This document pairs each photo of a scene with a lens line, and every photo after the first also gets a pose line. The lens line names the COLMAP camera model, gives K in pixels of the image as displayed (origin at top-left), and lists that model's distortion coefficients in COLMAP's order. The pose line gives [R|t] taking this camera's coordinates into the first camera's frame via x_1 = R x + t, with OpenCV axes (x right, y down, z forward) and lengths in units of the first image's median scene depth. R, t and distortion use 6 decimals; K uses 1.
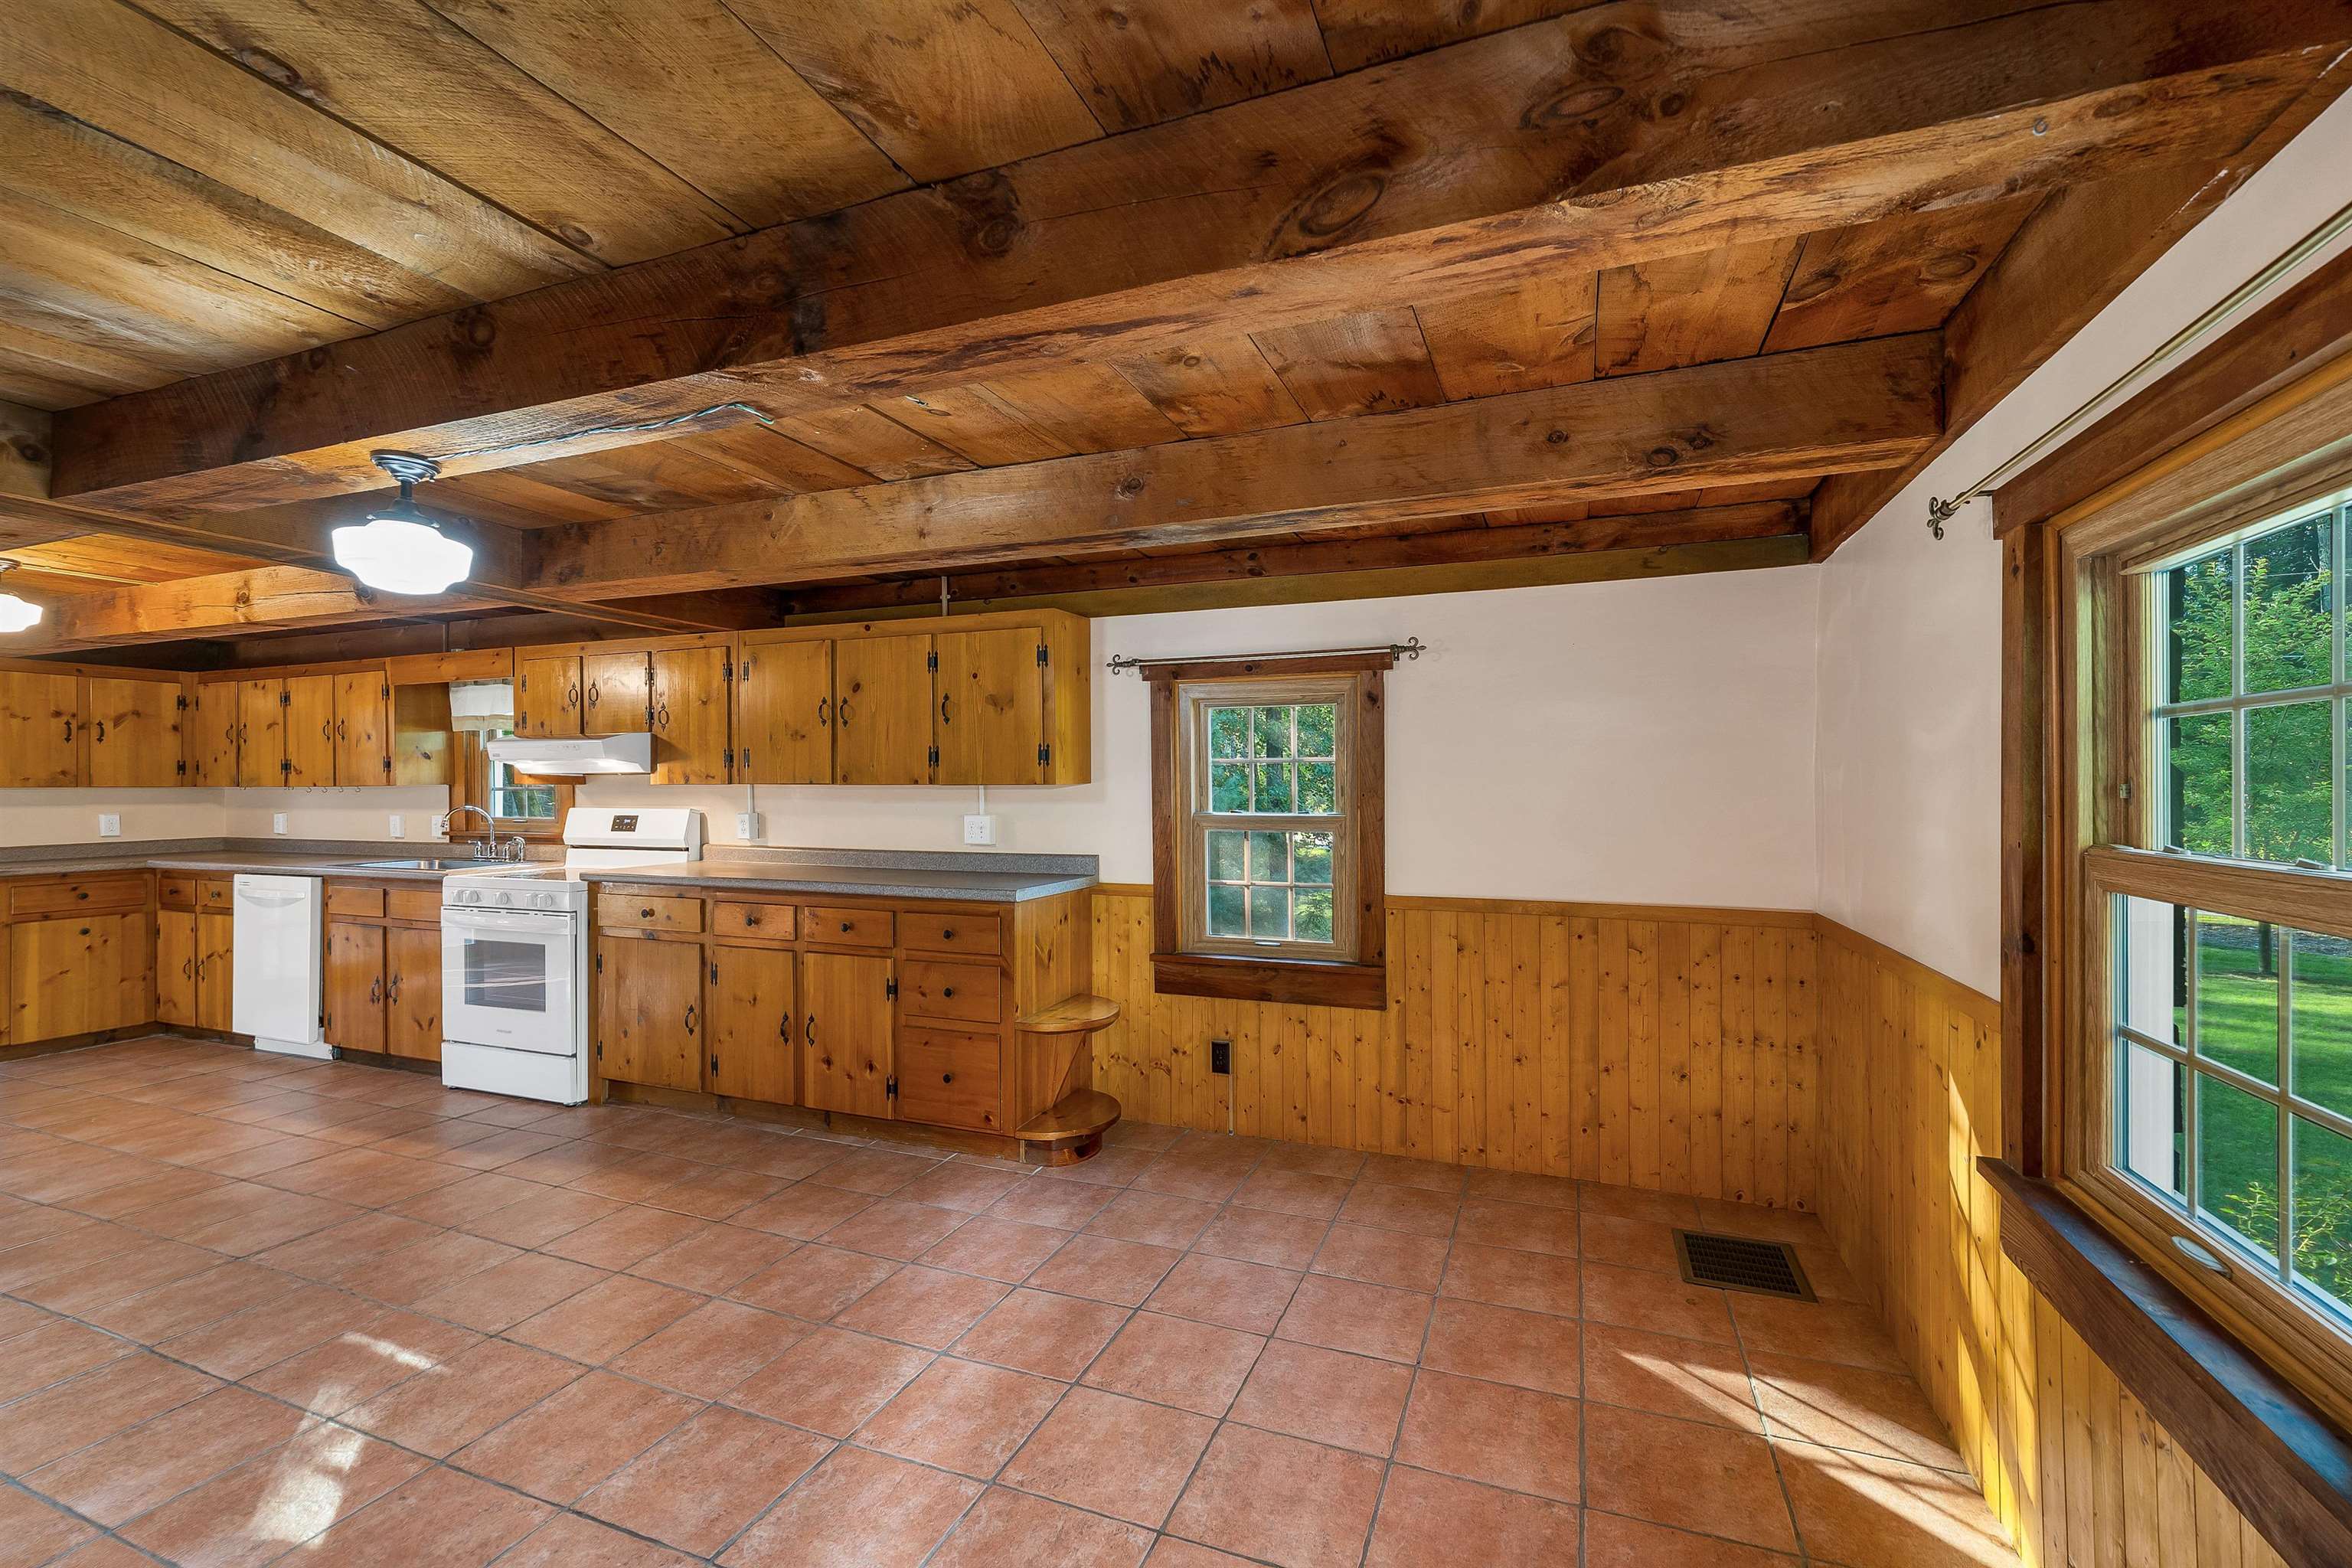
lens RADIAL K [[988.7, 0, 1156.8], [0, 988.7, 783.2], [0, 0, 1]] dist [0.000704, 0.000143]
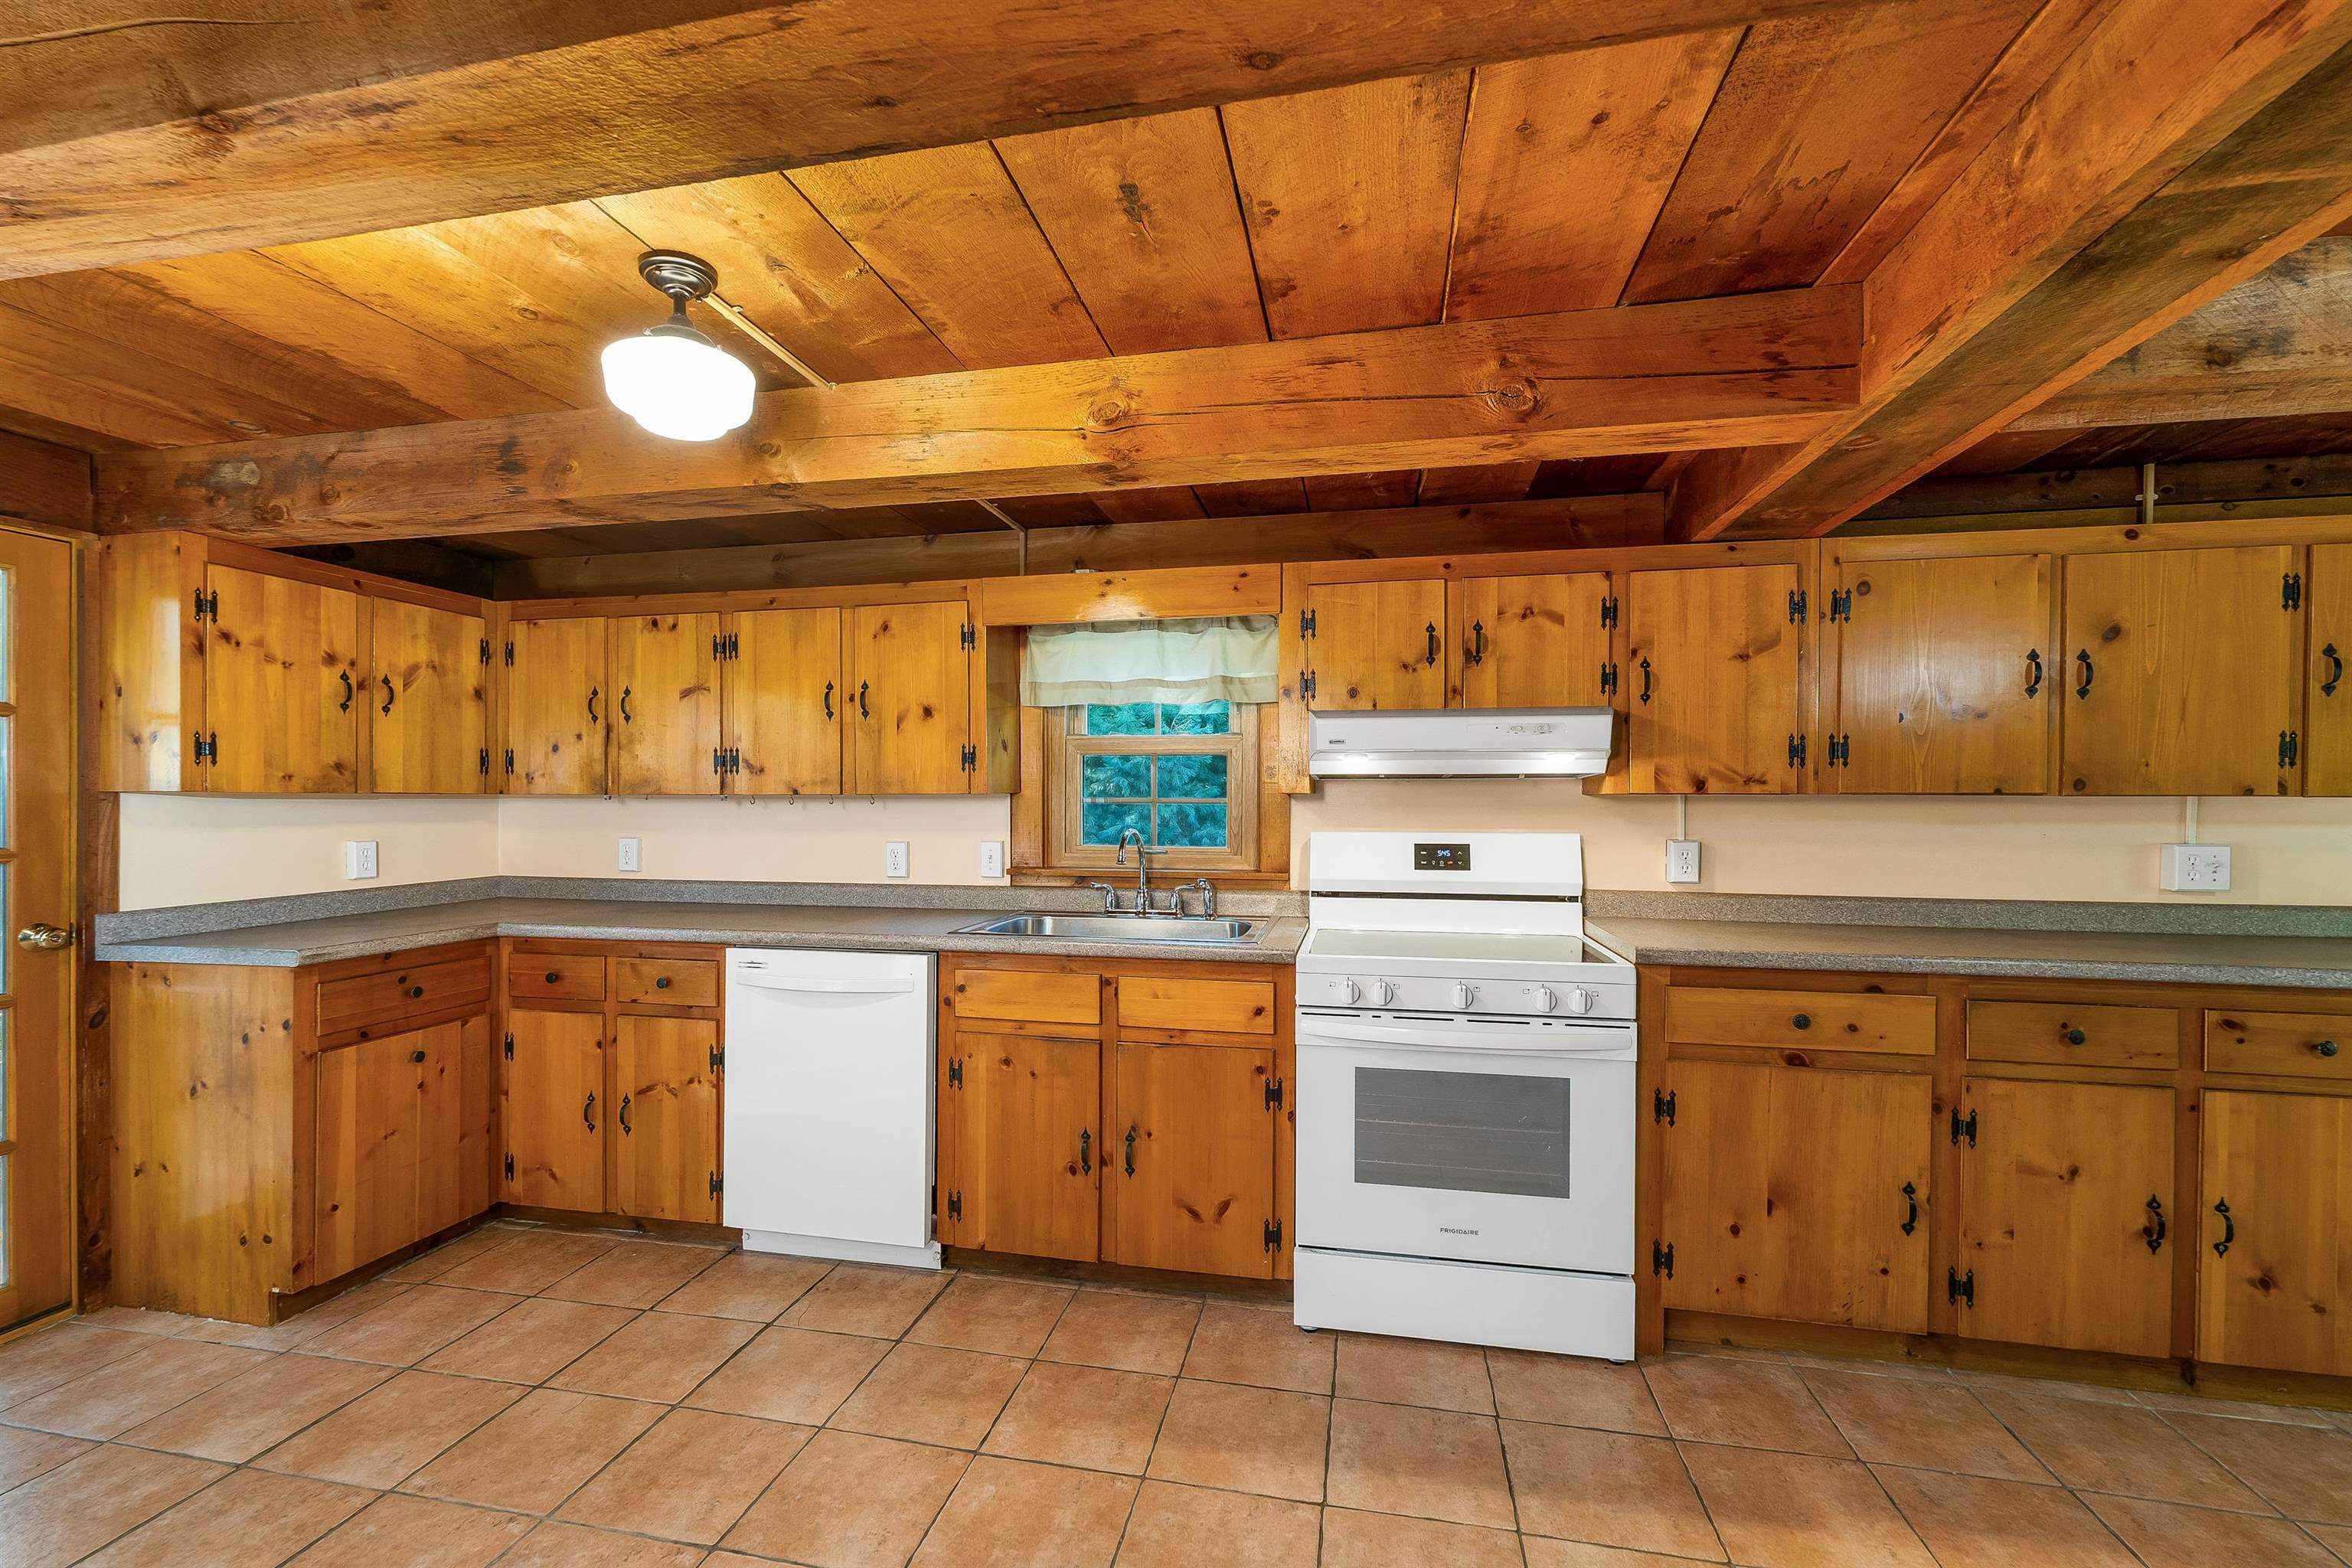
lens RADIAL K [[1017.1, 0, 1137.8], [0, 1017.1, 797.3], [0, 0, 1]] dist [0.003848, 0.000582]
pose [[0.987454, 0.006549, 0.157769, -0.820693], [-0.005708, 0.999967, -0.005784, 0.008024], [-0.157801, 0.004811, 0.987459, 0.401175]]
